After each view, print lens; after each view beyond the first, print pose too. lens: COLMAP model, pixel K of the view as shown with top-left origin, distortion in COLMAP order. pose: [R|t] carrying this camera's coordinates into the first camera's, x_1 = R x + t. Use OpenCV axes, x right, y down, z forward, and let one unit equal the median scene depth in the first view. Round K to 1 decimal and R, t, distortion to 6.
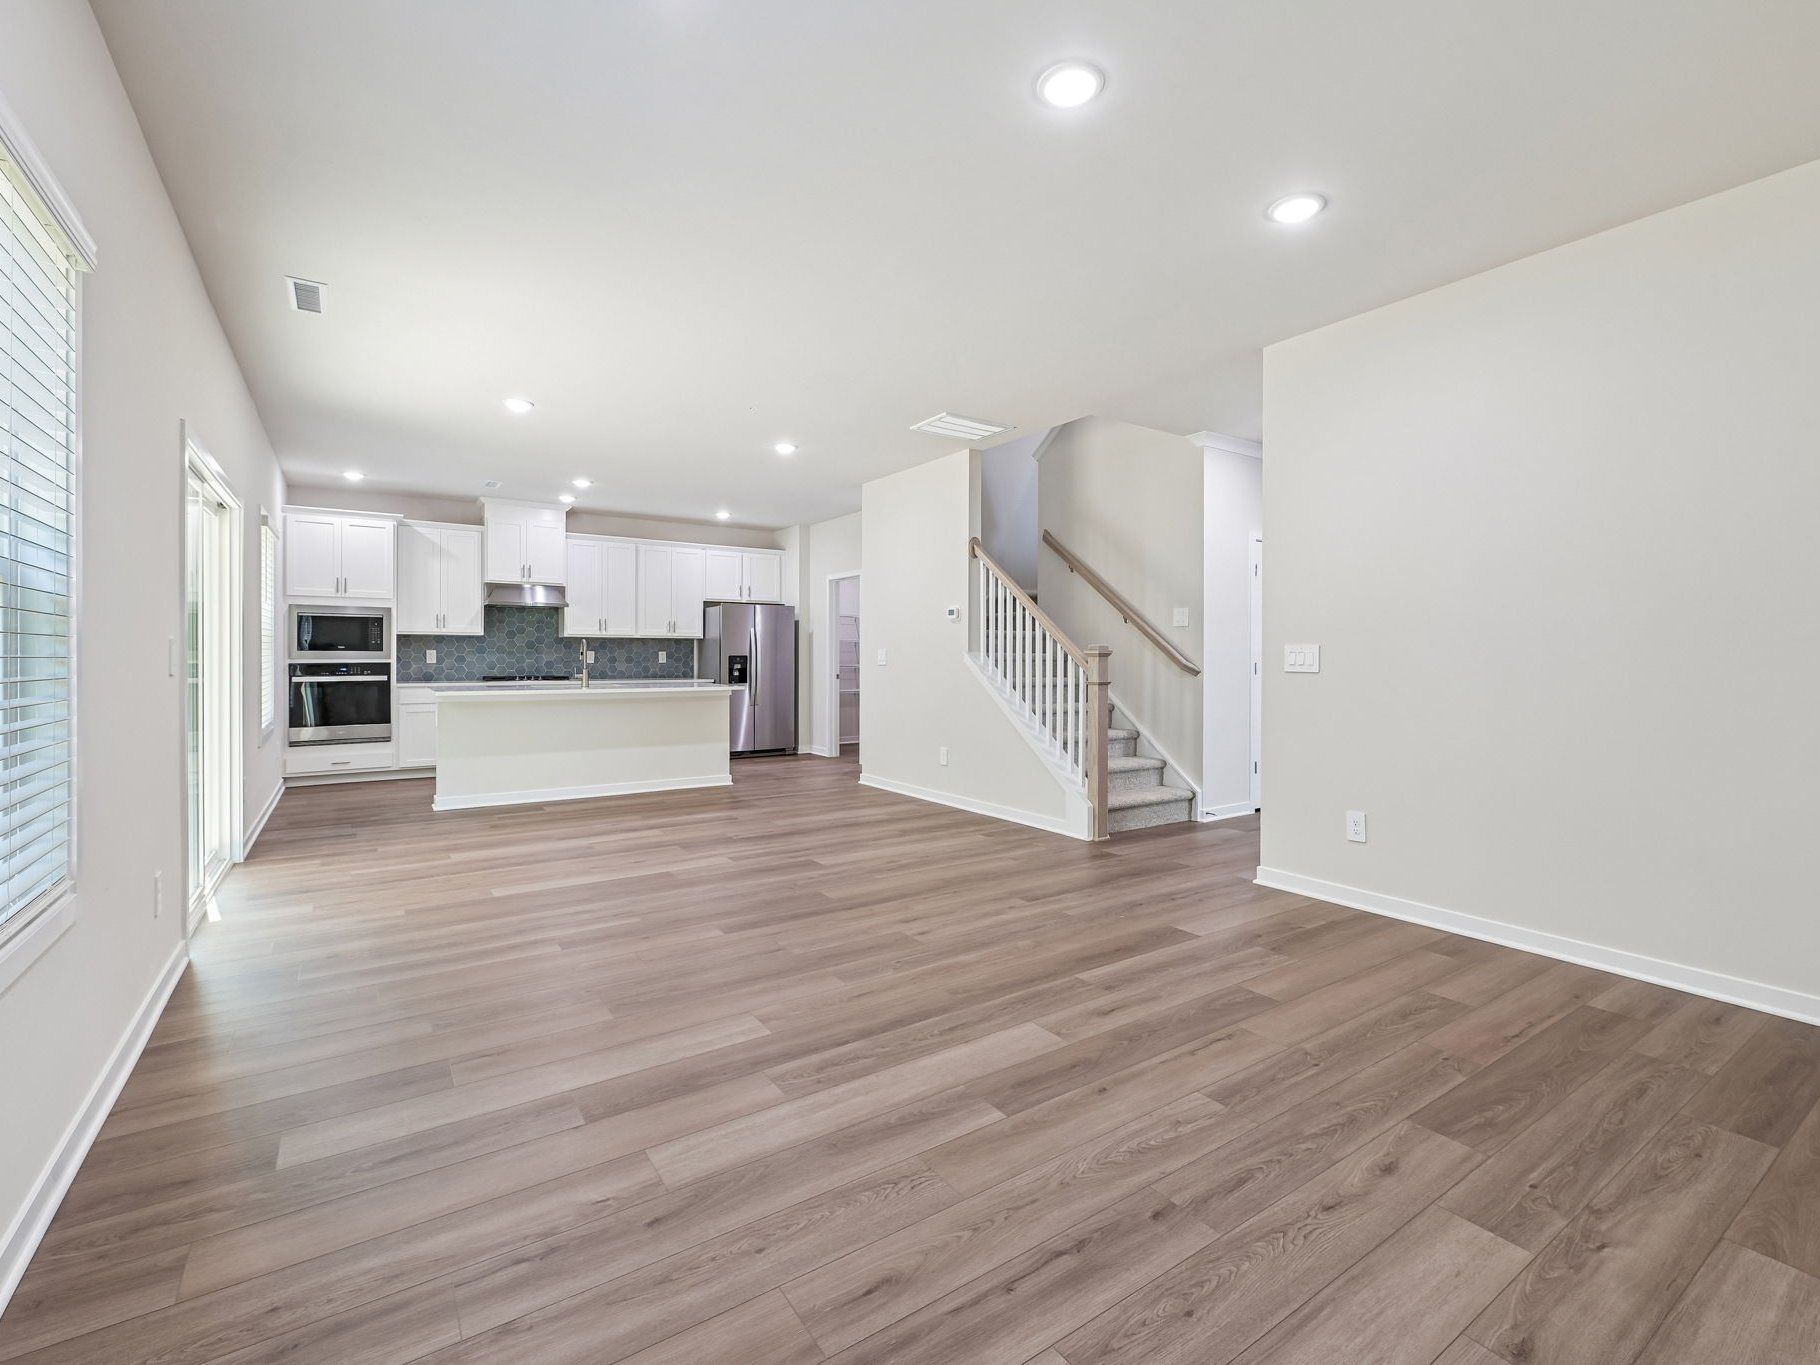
lens RADIAL K [[829.7, 0, 930.8], [0, 829.7, 656.3], [0, 0, 1]] dist [0.003043, -0.000772]
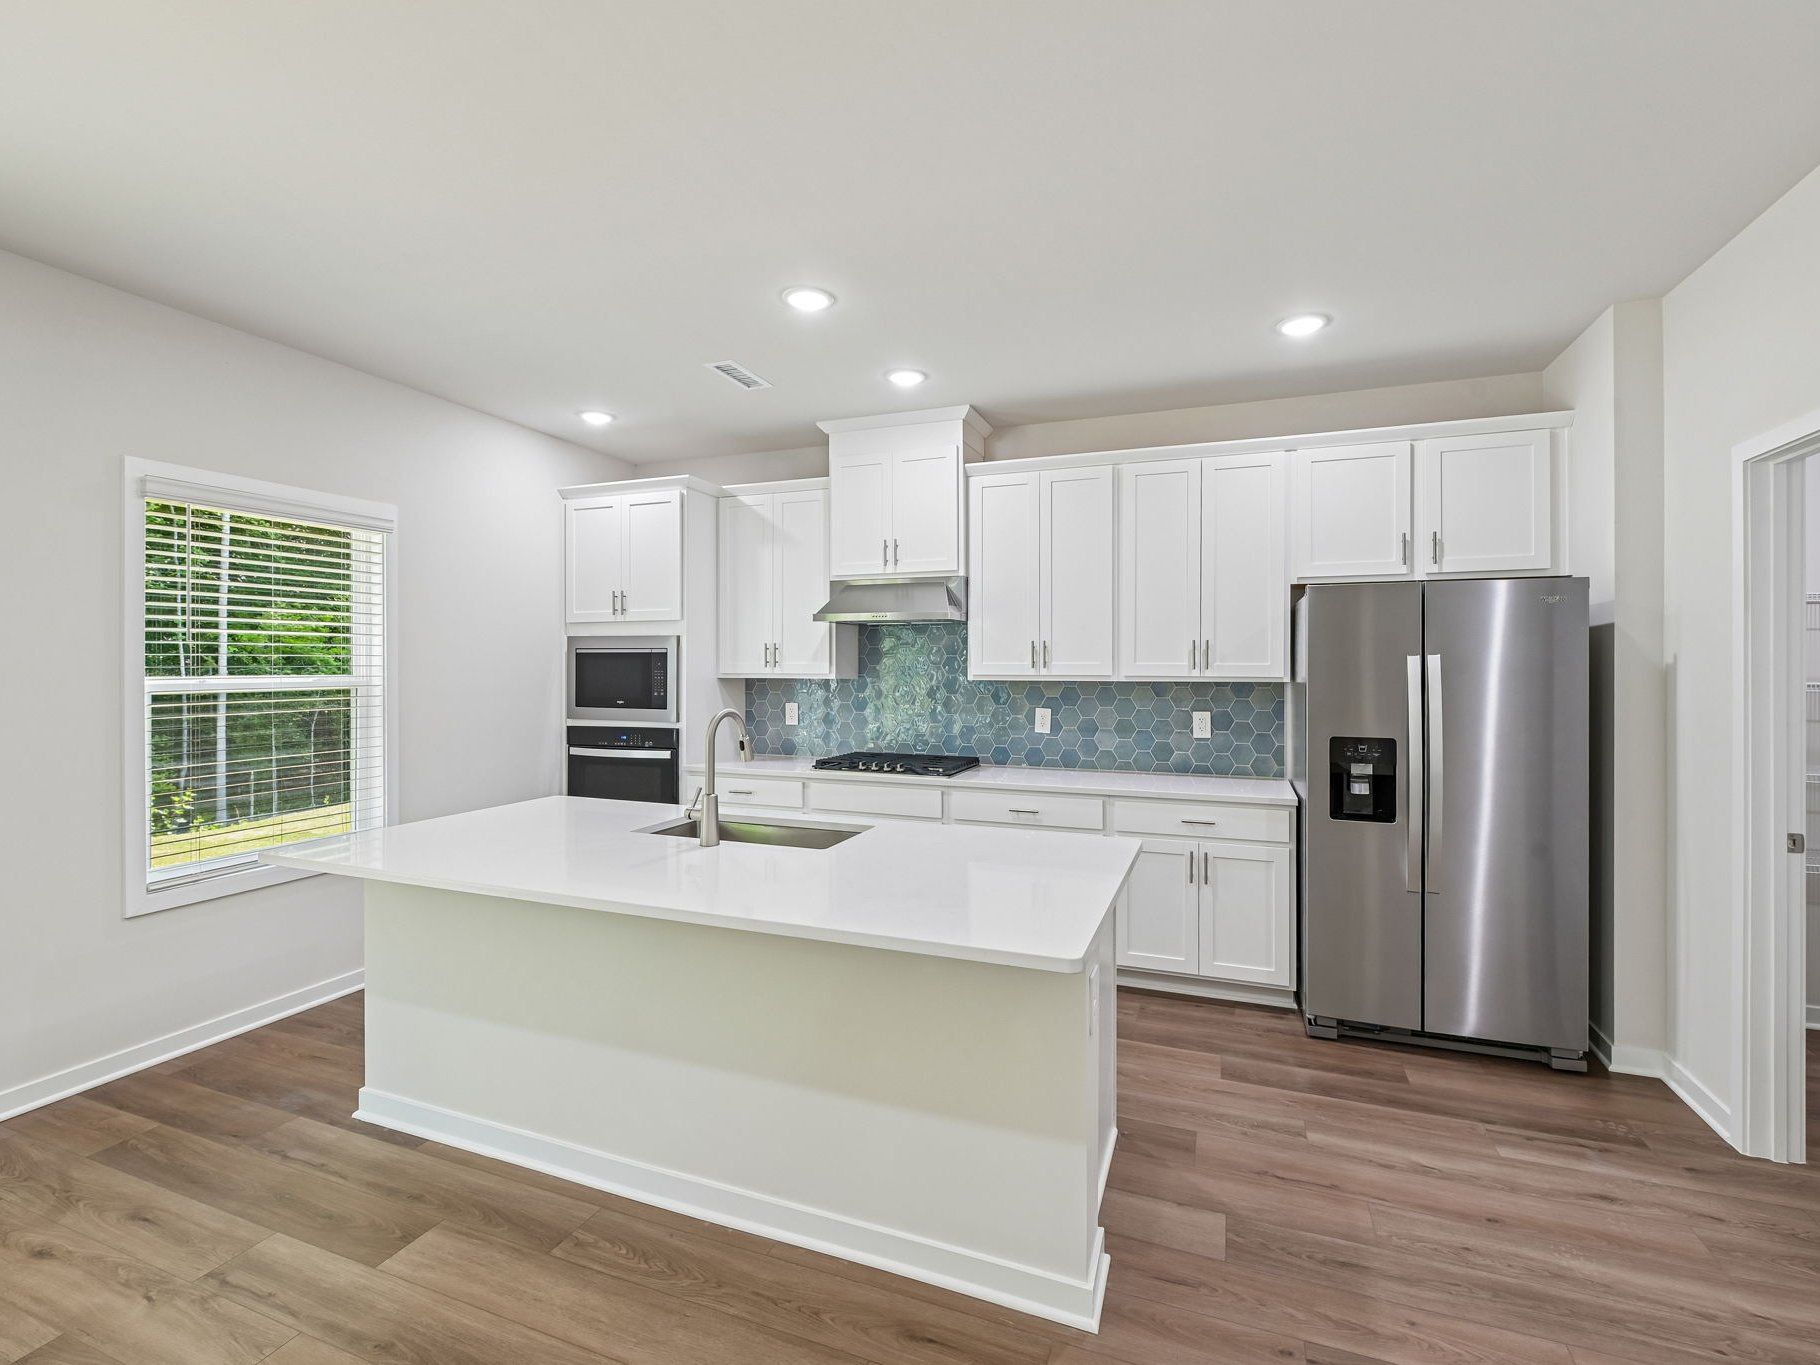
lens RADIAL K [[829.7, 0, 910.9], [0, 829.7, 669.7], [0, 0, 1]] dist [0.003043, -0.000772]
pose [[0.559764, 0.000843, -0.828652, -0.059261], [-0.000488, 1.000000, 0.000688, -0.030190], [0.828652, 0.000019, 0.559764, 0.699558]]
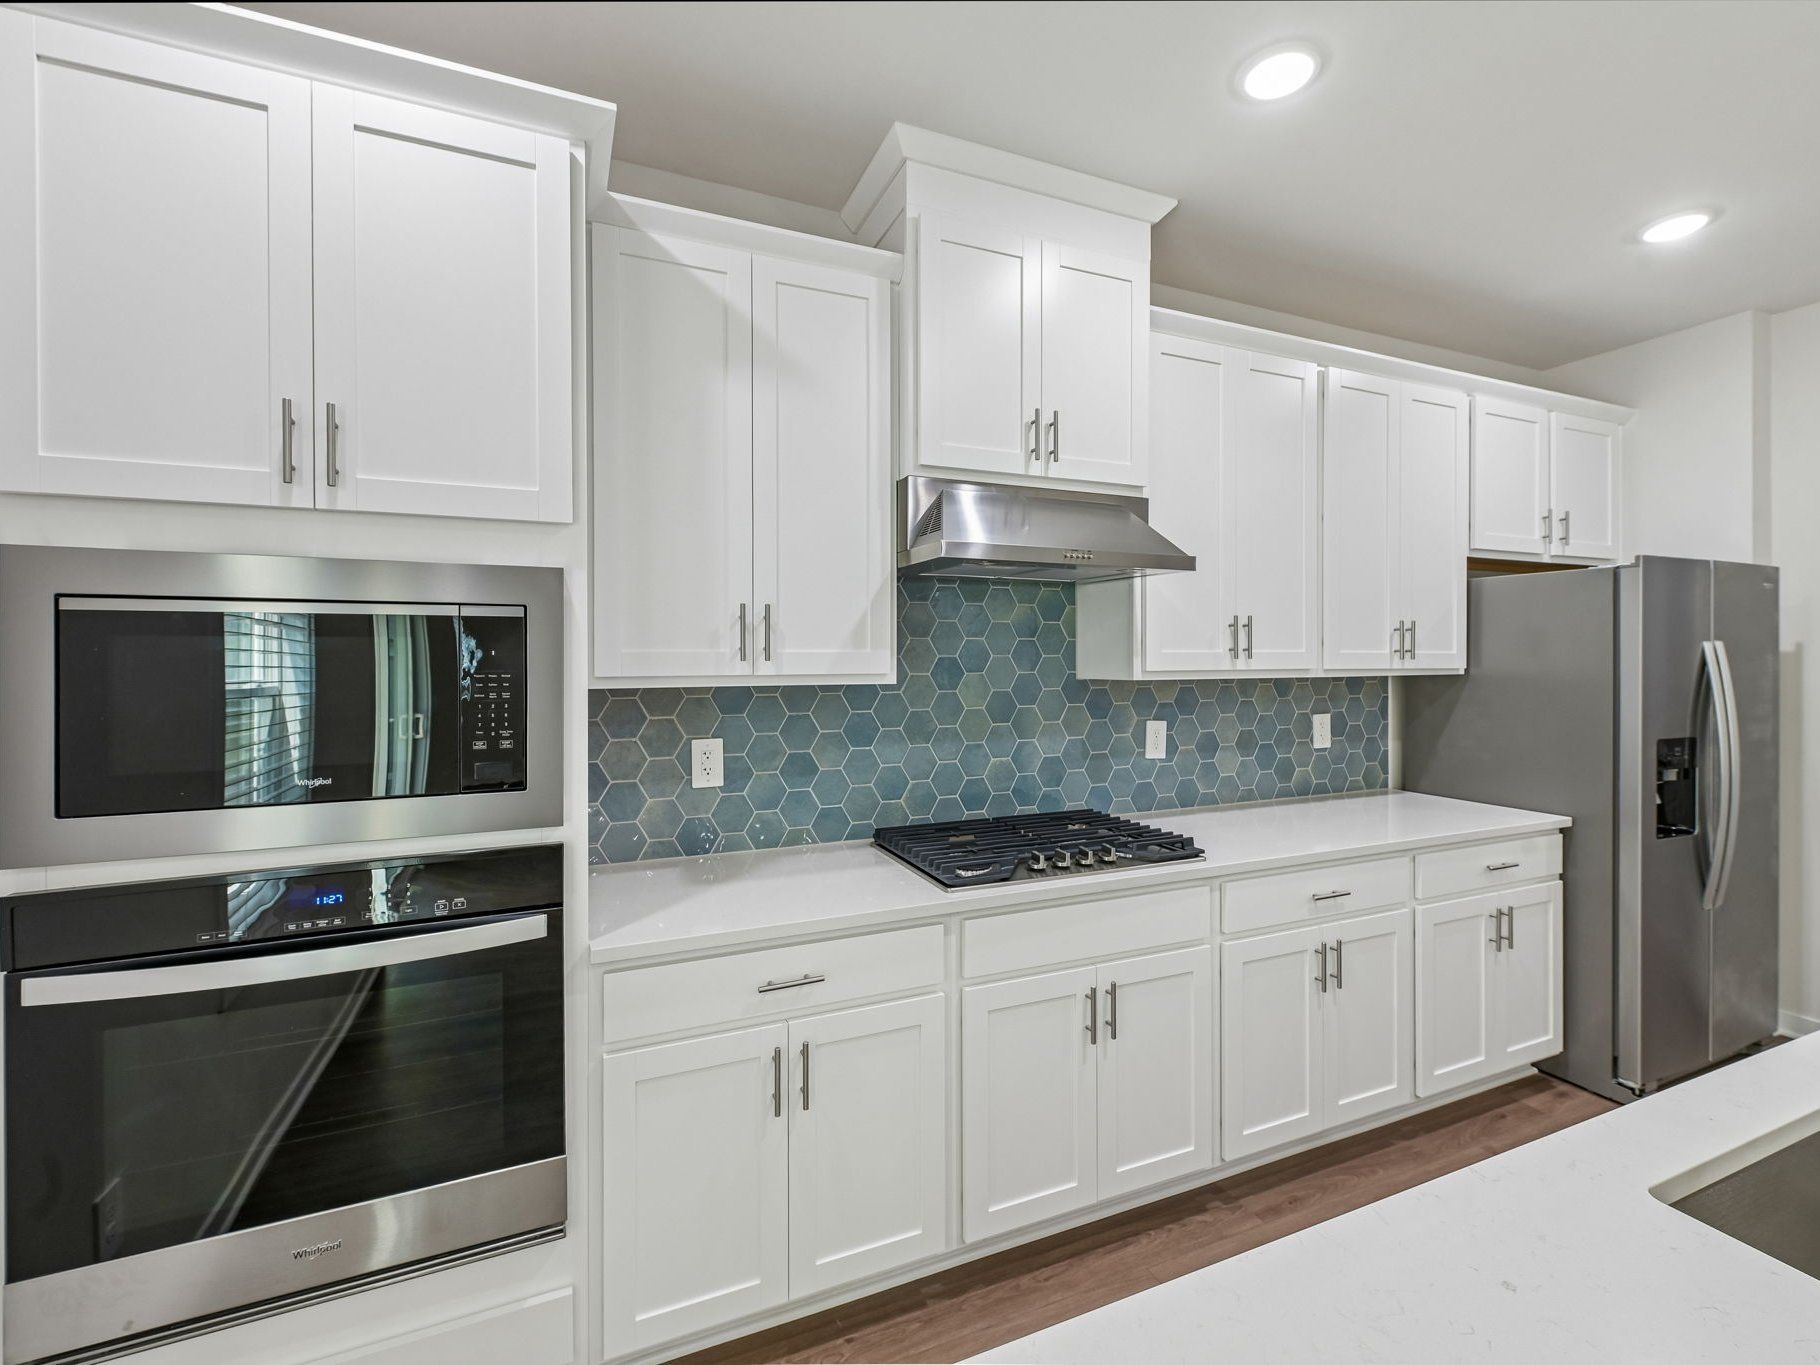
lens RADIAL K [[829.7, 0, 927.5], [0, 829.7, 656.8], [0, 0, 1]] dist [0.003043, -0.000772]
pose [[0.982475, -0.002383, -0.186381, -0.455816], [0.003086, 0.999989, 0.003482, -0.032977], [0.186371, -0.003996, 0.982471, 0.710235]]
